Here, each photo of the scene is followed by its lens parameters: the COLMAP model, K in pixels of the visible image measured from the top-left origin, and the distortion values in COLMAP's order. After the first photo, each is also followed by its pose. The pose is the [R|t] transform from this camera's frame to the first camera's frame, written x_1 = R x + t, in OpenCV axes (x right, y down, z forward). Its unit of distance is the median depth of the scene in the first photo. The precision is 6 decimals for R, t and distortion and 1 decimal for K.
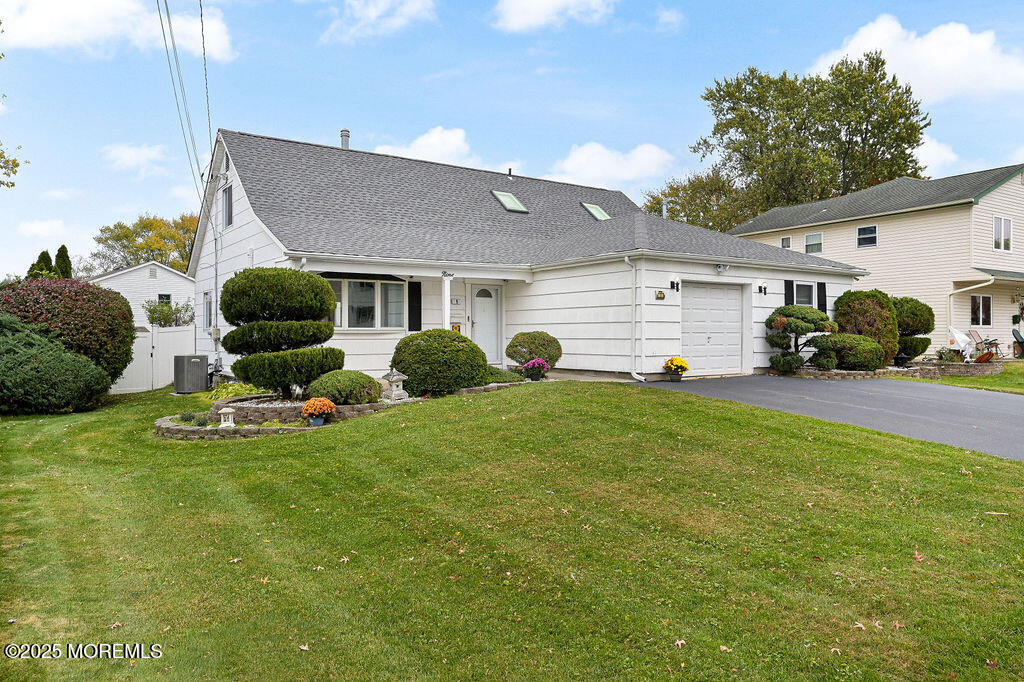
lens RADIAL K [[720.2, 0, 513.0], [0, 720.2, 313.0], [0, 0, 1]] dist [0.005987, 0.002079]
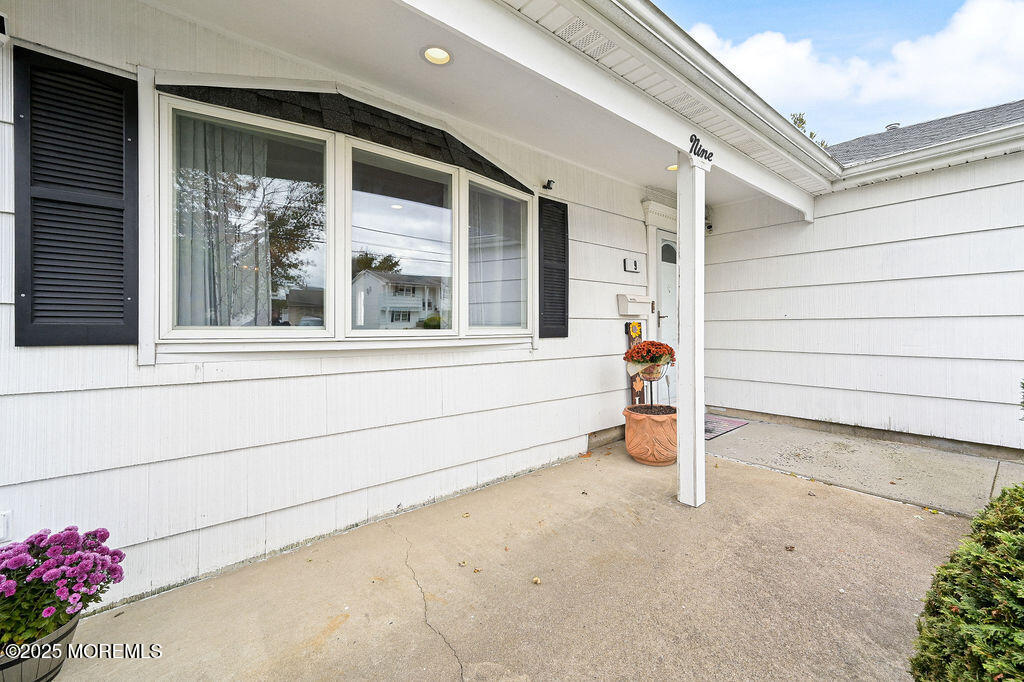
lens RADIAL K [[404.0, 0, 516.2], [0, 404.0, 327.2], [0, 0, 1]] dist [-0.000049, 0.000034]
pose [[0.997457, 0.000684, 0.071269, -0.170131], [-0.002663, 0.999613, 0.027673, 0.014254], [-0.071223, -0.027792, 0.997073, 0.801792]]
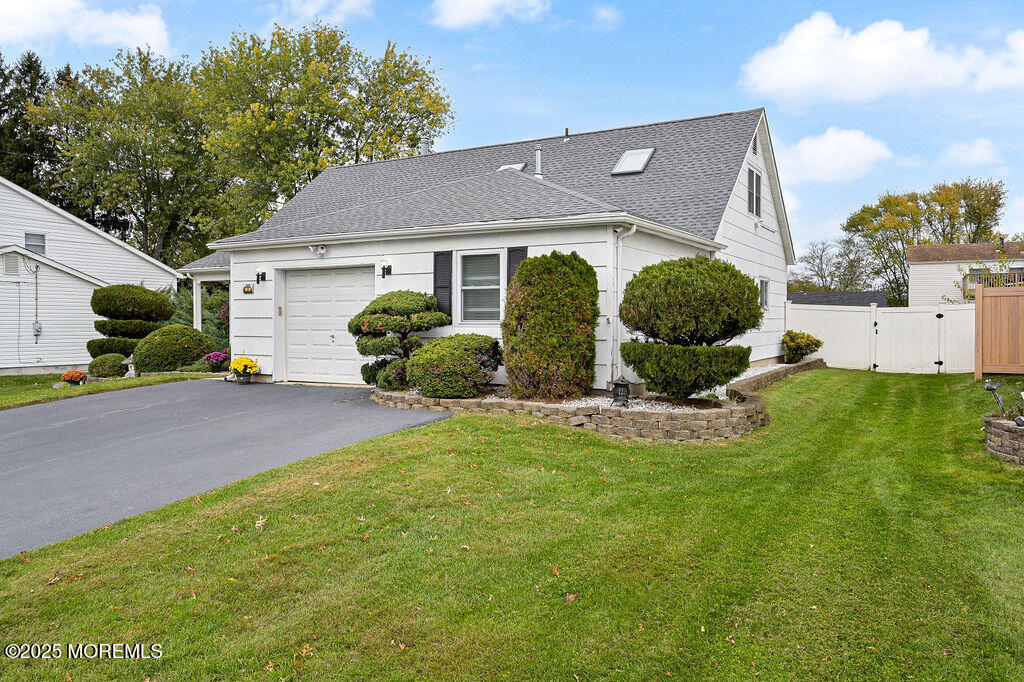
lens RADIAL K [[759.4, 0, 512.0], [0, 759.4, 341.0], [0, 0, 1]] dist [0.008896, 0.001923]
pose [[0.410140, 0.025763, -0.911659, 1.076132], [0.027754, 0.998785, 0.040711, 0.010012], [0.911600, -0.042000, 0.408927, 0.796260]]
